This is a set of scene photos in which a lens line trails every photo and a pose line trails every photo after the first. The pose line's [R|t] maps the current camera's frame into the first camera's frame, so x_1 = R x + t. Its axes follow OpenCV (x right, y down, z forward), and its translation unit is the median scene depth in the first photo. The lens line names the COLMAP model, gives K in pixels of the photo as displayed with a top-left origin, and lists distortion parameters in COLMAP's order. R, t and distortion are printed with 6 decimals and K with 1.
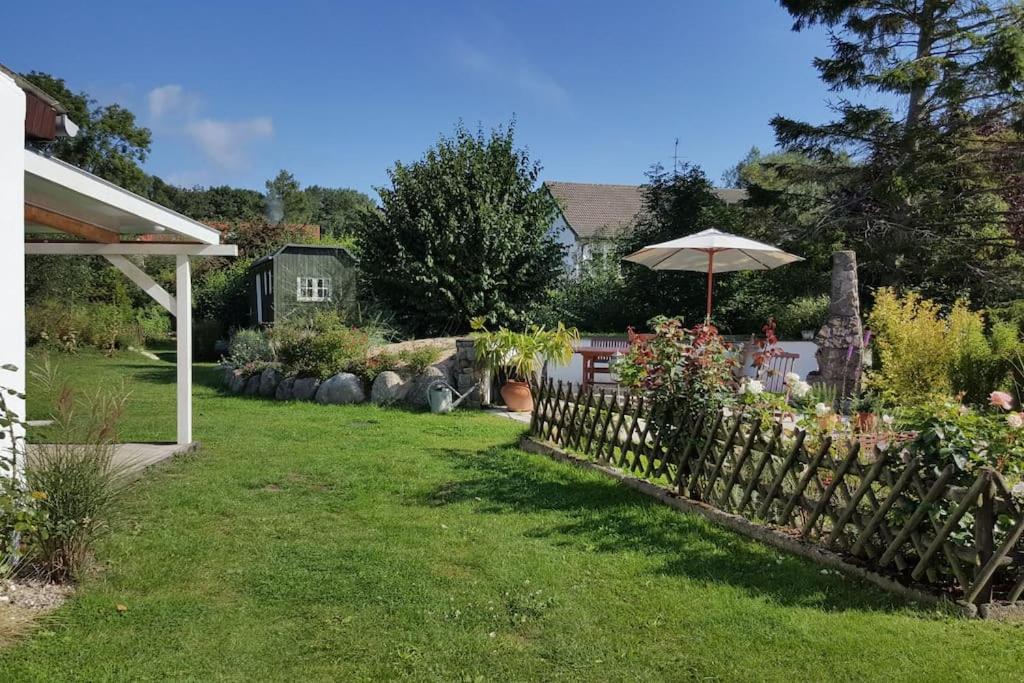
lens RADIAL K [[961.4, 0, 476.8], [0, 961.4, 340.5], [0, 0, 1]] dist [0.156470, -0.304157]
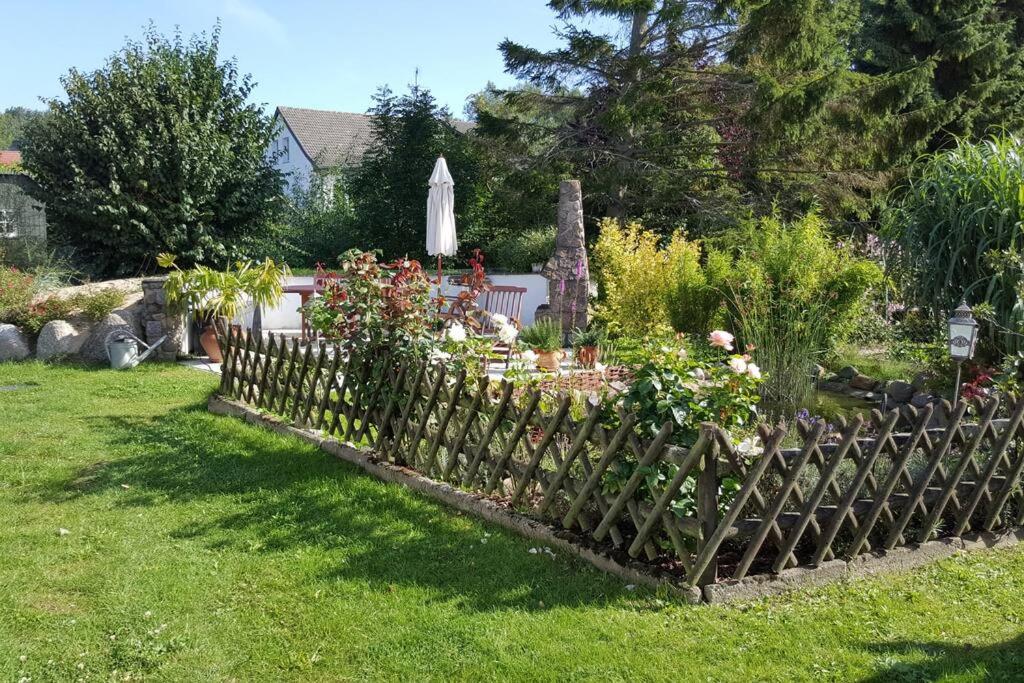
lens RADIAL K [[961.4, 0, 476.8], [0, 961.4, 340.5], [0, 0, 1]] dist [0.156470, -0.304157]
pose [[0.967824, -0.038076, 0.248730, 0.053409], [0.021450, 0.997371, 0.069218, -0.001376], [-0.250712, -0.061655, 0.966096, 0.108694]]
